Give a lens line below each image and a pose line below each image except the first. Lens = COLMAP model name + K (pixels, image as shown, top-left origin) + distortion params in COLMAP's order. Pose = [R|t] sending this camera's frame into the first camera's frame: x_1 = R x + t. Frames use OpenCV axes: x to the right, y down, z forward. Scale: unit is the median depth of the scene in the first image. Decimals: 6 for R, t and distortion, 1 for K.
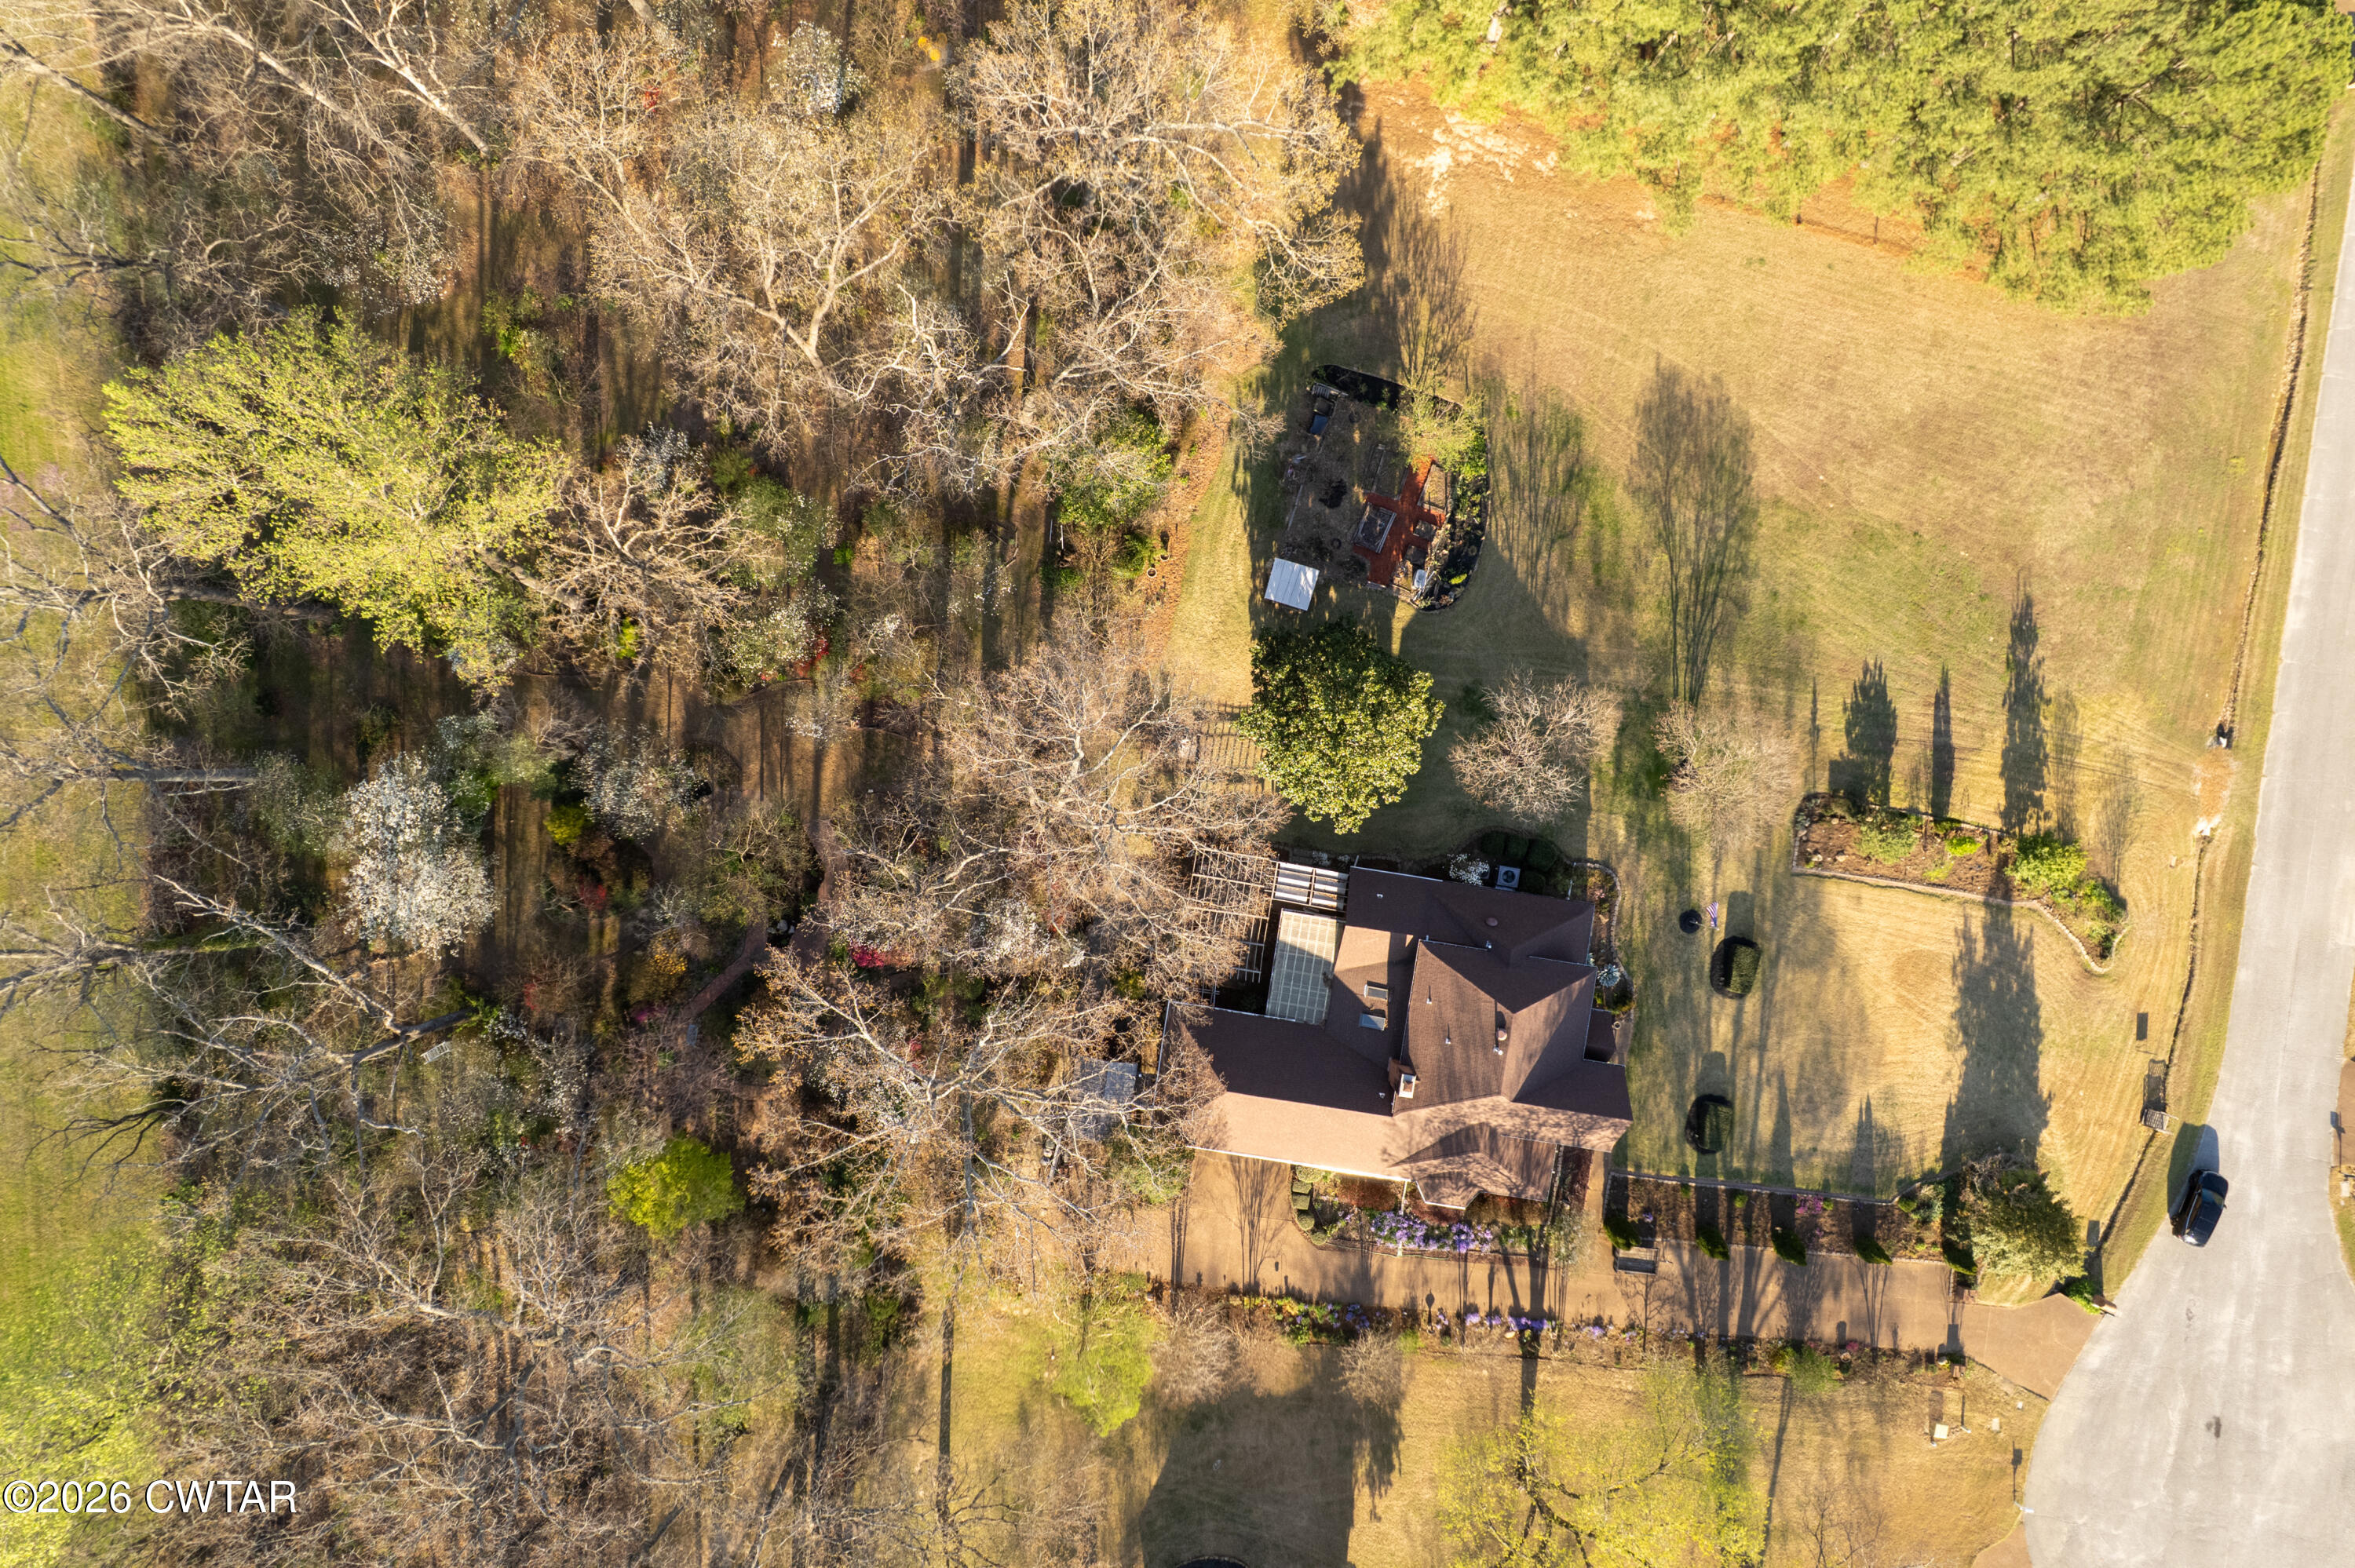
lens RADIAL K [[1503.2, 0, 1184.8], [0, 1503.2, 798.5], [0, 0, 1]] dist [-0.071830, 0.060499]
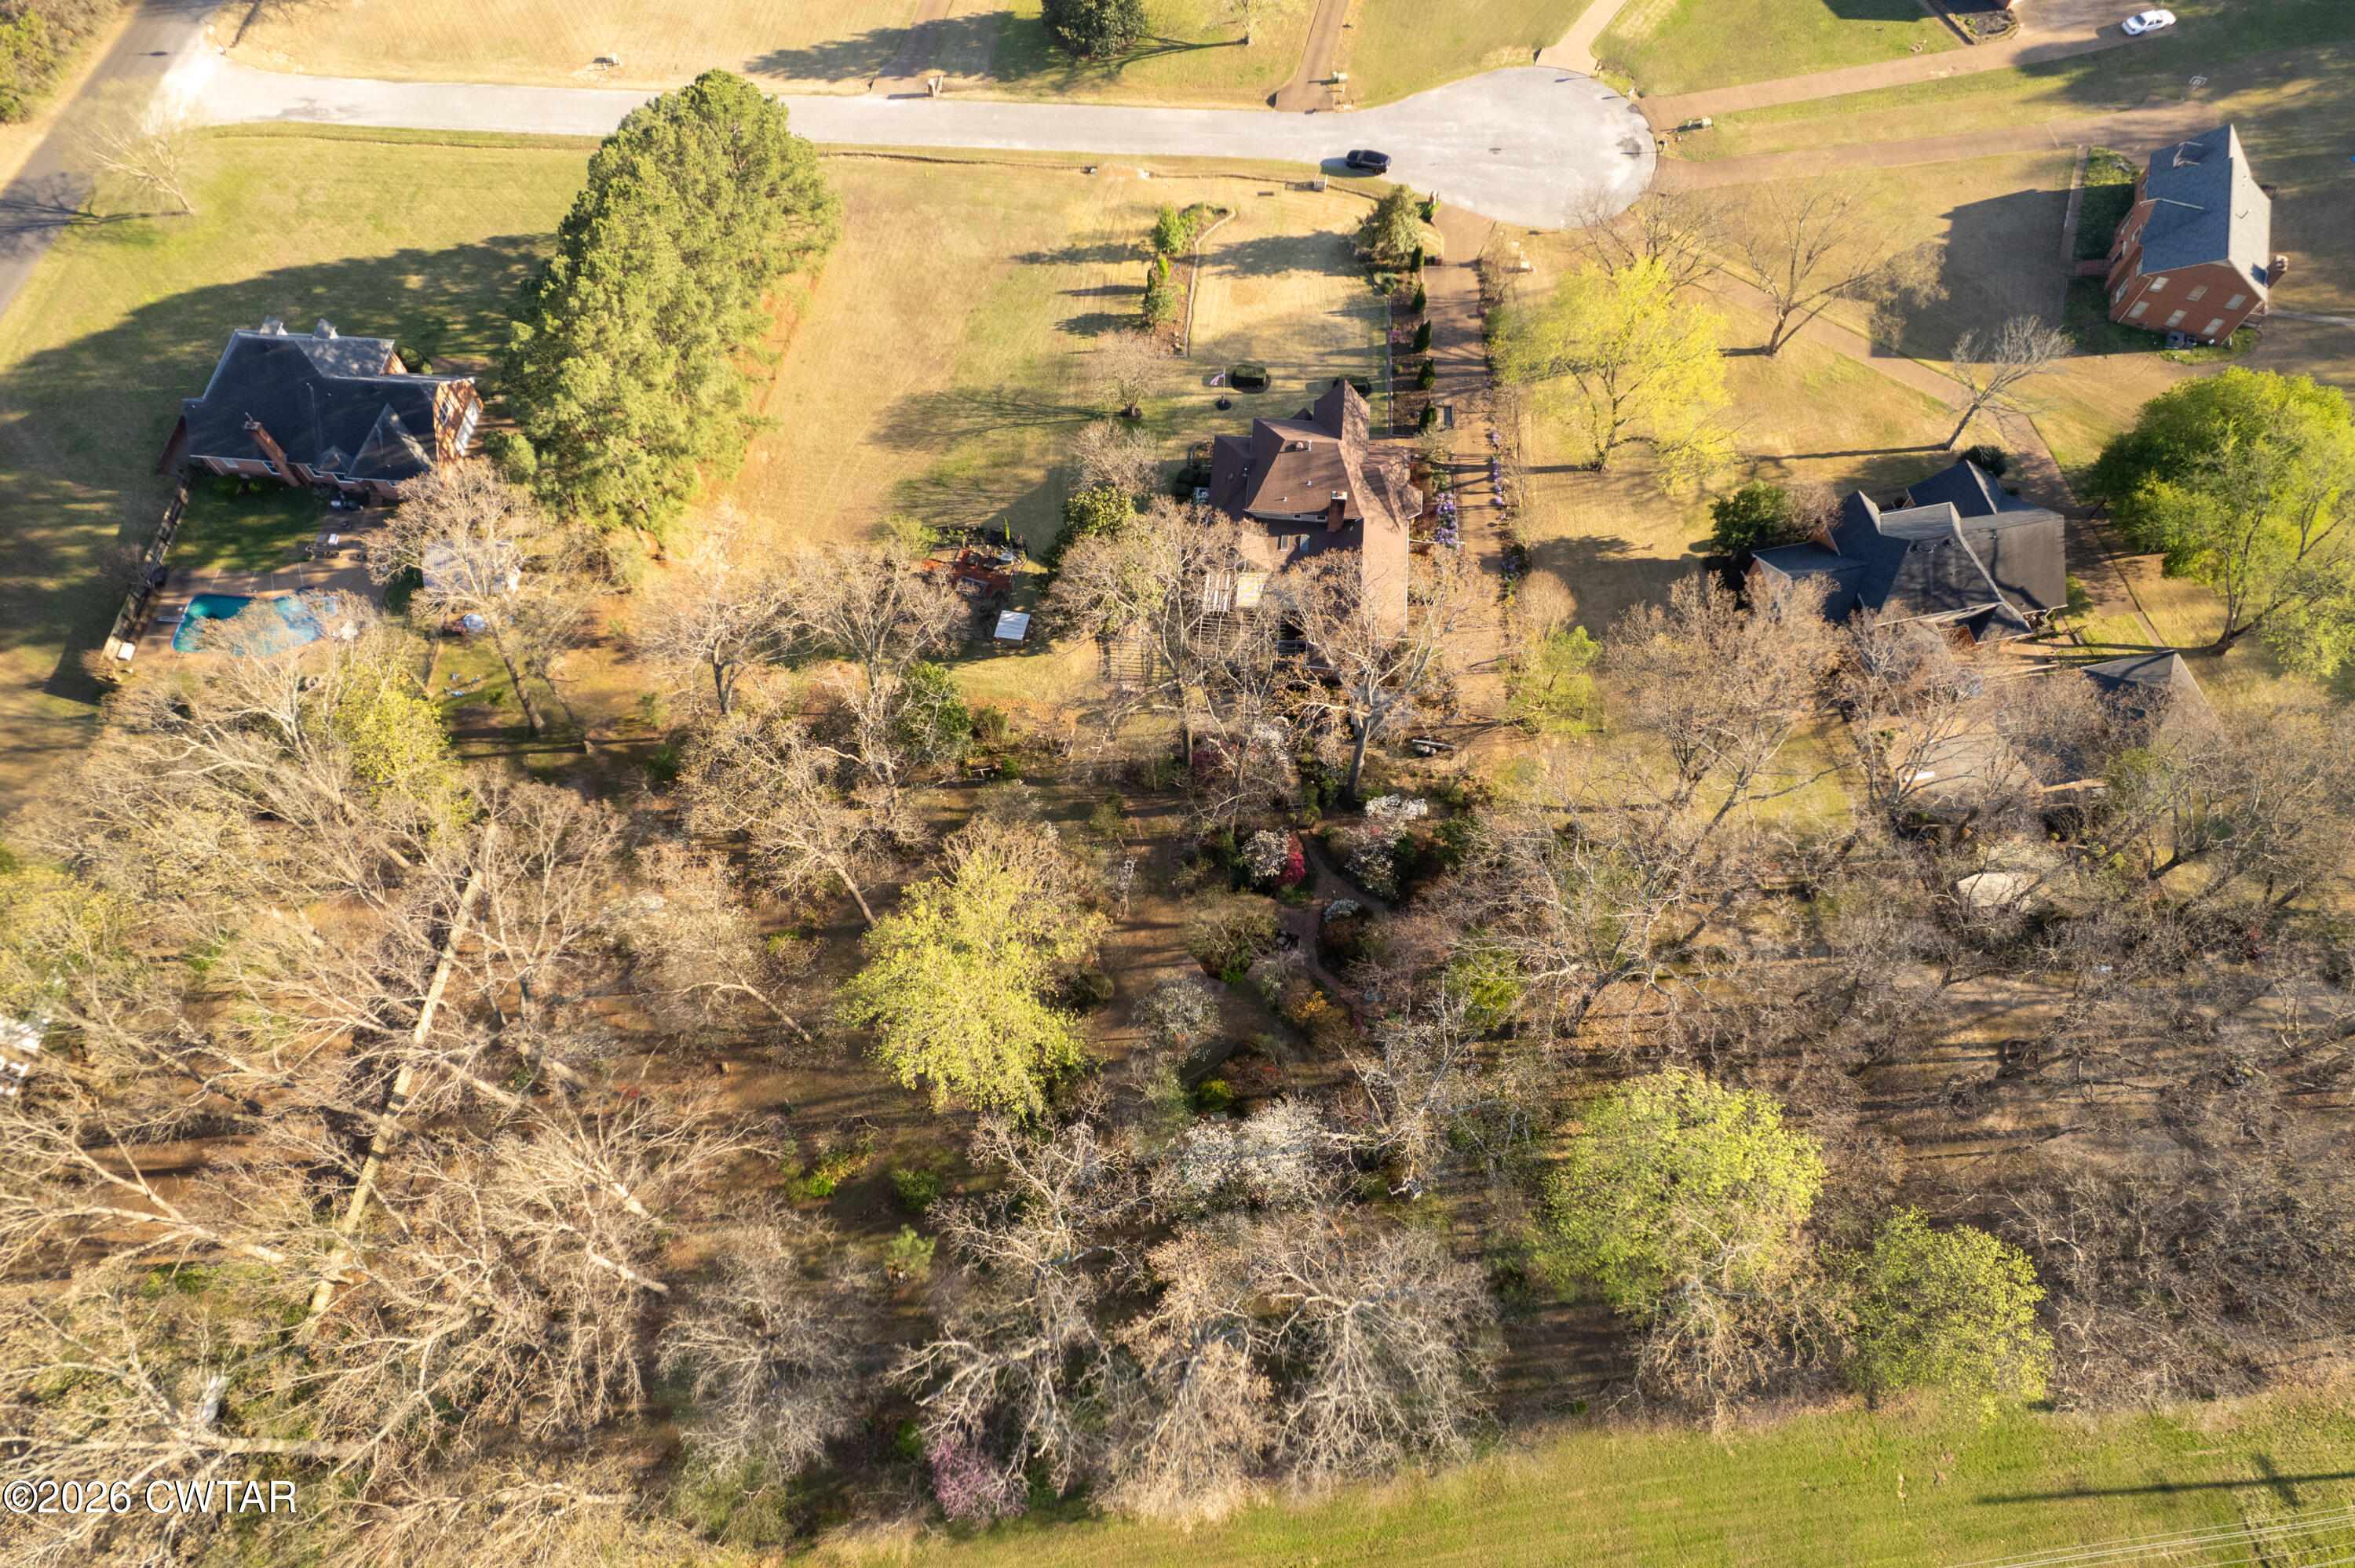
lens RADIAL K [[1503.2, 0, 1184.8], [0, 1503.2, 798.5], [0, 0, 1]] dist [-0.071830, 0.060499]
pose [[-0.068654, -0.898132, 0.434333, -0.705539], [0.997533, -0.068185, 0.016683, -0.011841], [0.014632, 0.434407, 0.900598, -0.228143]]
